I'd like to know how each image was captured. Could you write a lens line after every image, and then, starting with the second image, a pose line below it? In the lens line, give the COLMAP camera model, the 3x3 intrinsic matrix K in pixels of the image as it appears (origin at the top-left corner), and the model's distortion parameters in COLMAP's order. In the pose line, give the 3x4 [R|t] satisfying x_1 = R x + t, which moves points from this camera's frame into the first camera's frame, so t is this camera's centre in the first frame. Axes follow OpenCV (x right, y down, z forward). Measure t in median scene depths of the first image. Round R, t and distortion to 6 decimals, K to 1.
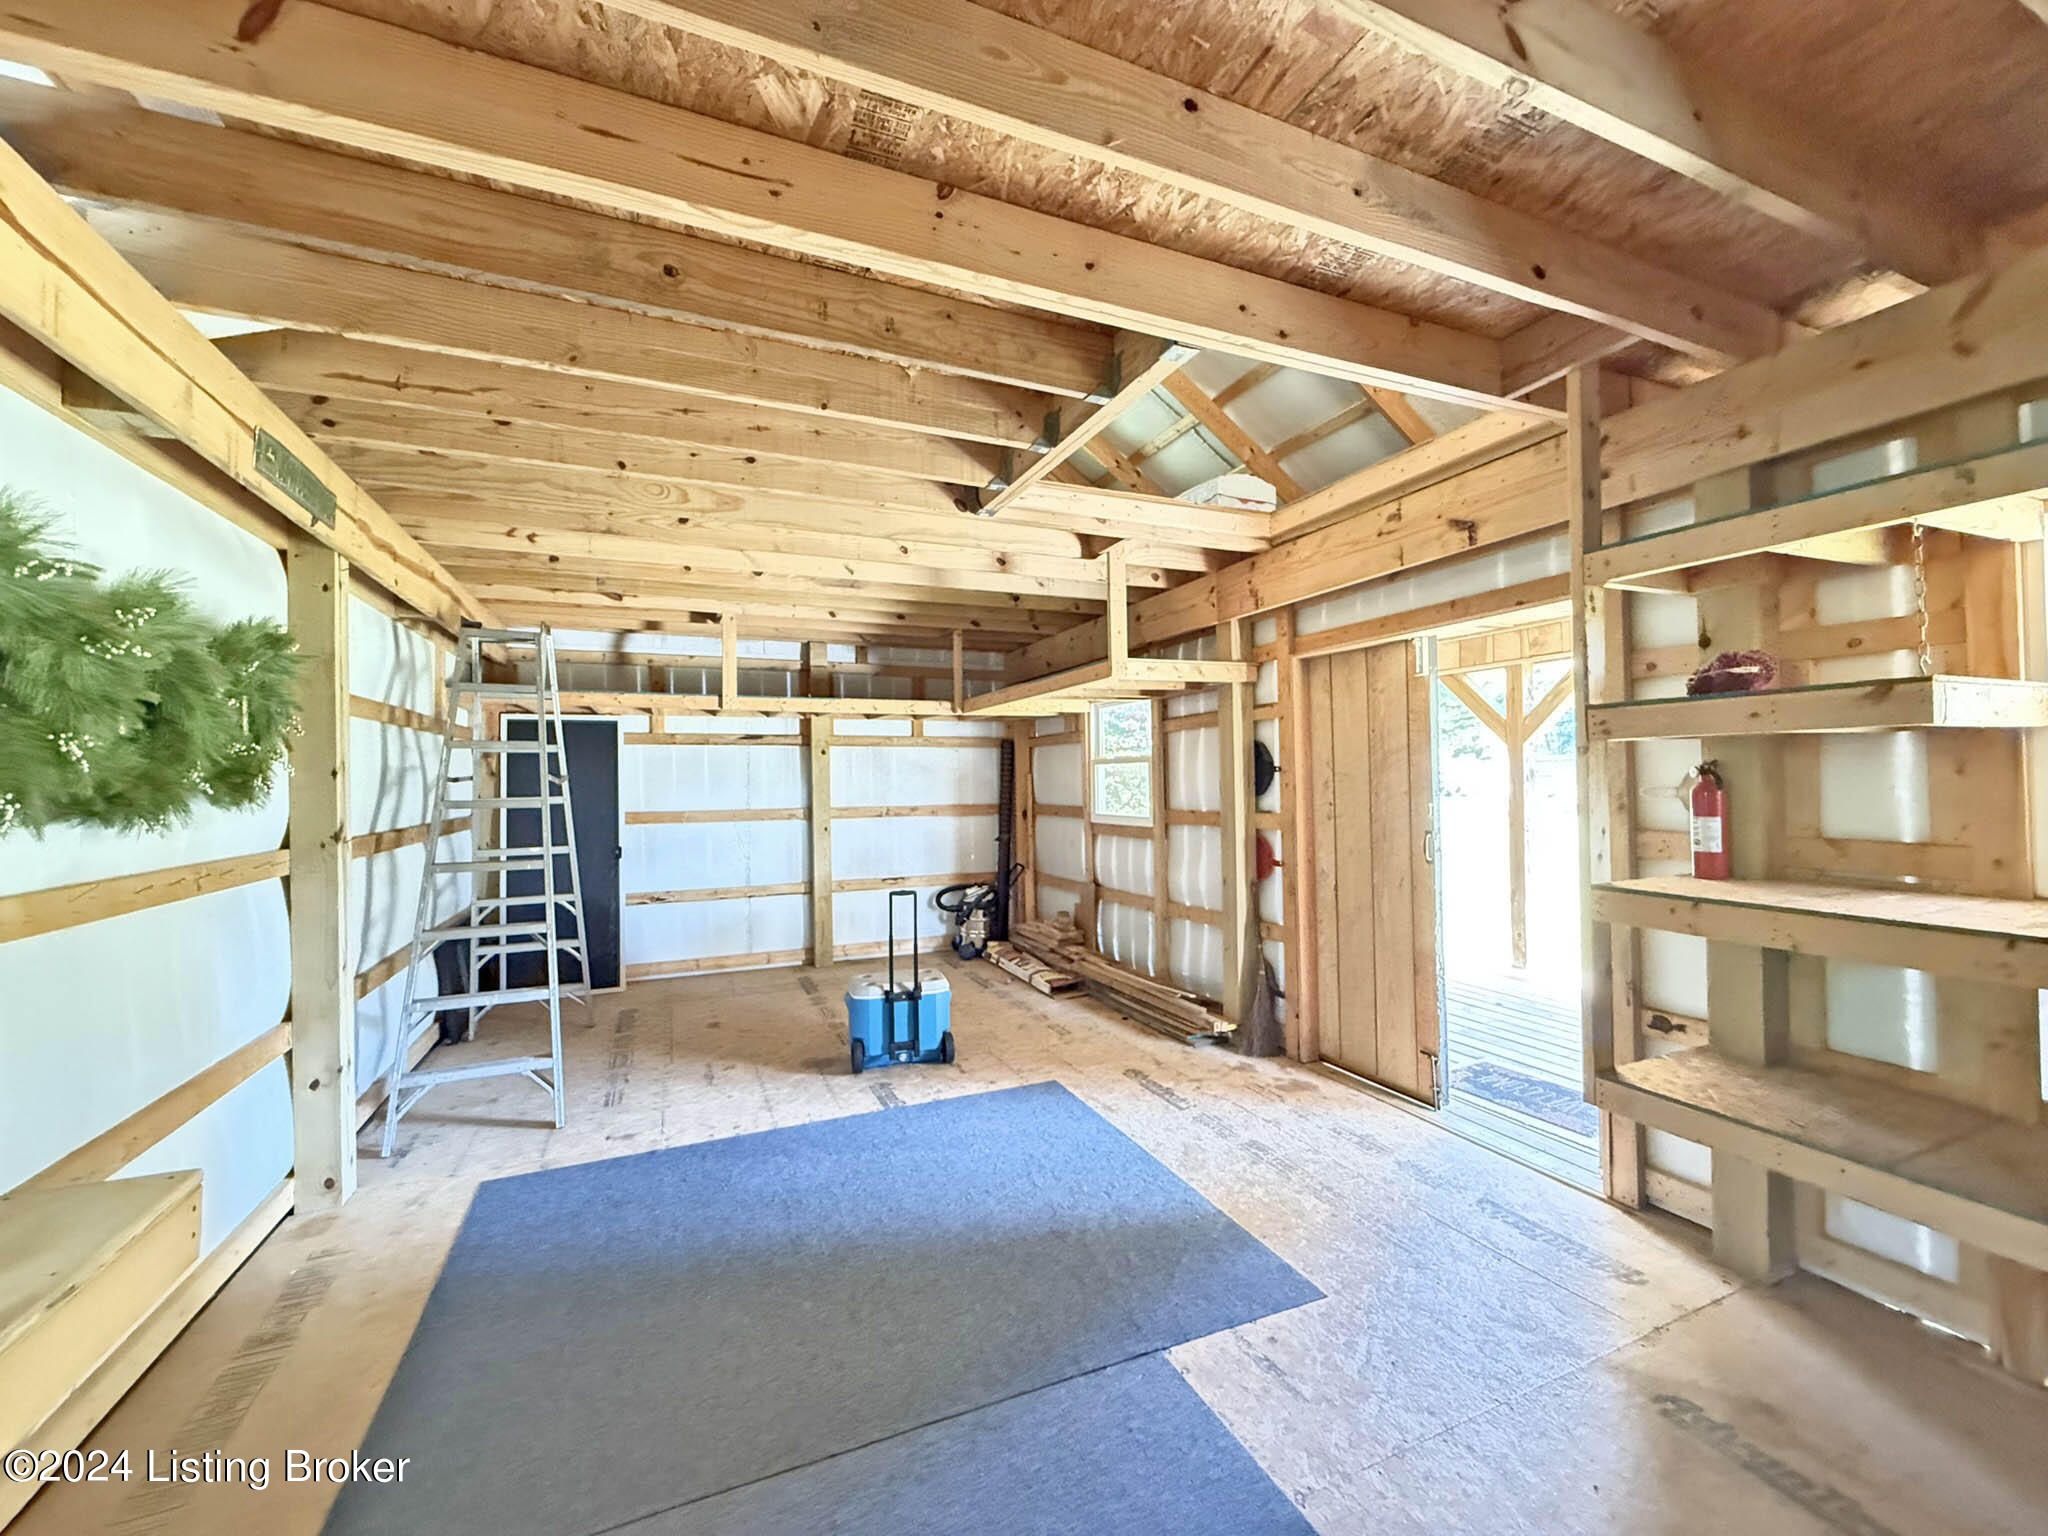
lens RADIAL K [[814.5, 0, 1020.5], [0, 814.5, 772.2], [0, 0, 1]] dist [-0.002589, 0.000272]
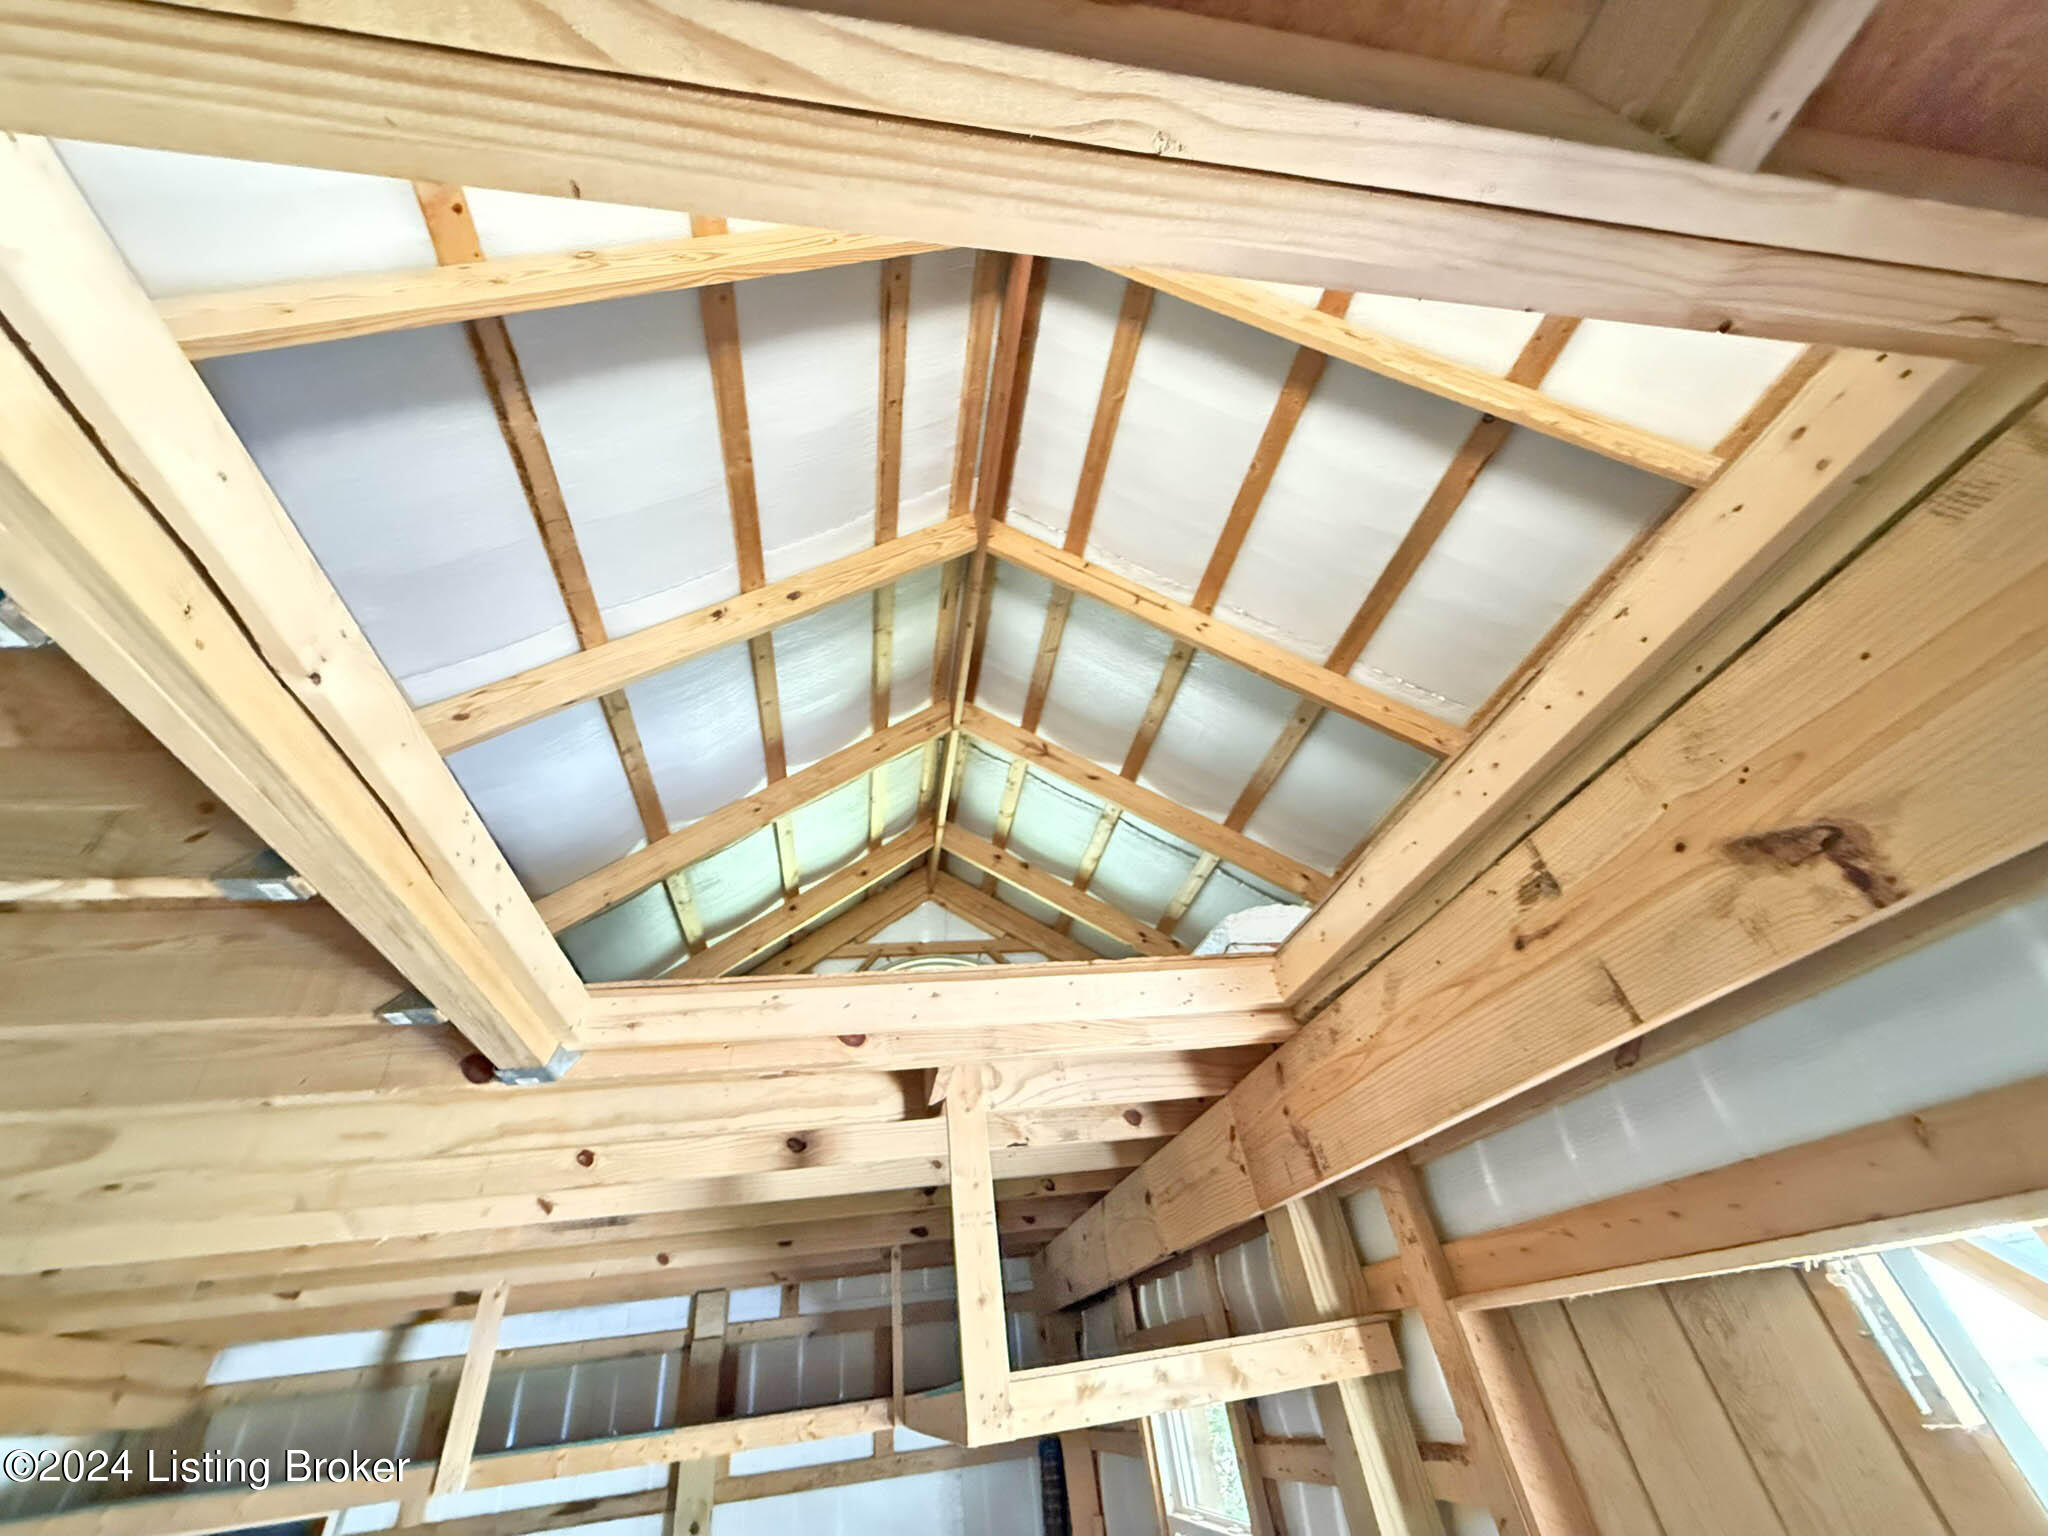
lens RADIAL K [[814.5, 0, 1018.7], [0, 814.5, 765.8], [0, 0, 1]] dist [-0.002589, 0.000272]
pose [[0.964288, -0.226033, -0.138046, 0.238593], [0.103199, 0.800678, -0.590140, -0.135232], [0.243922, 0.554819, 0.795410, 0.500405]]
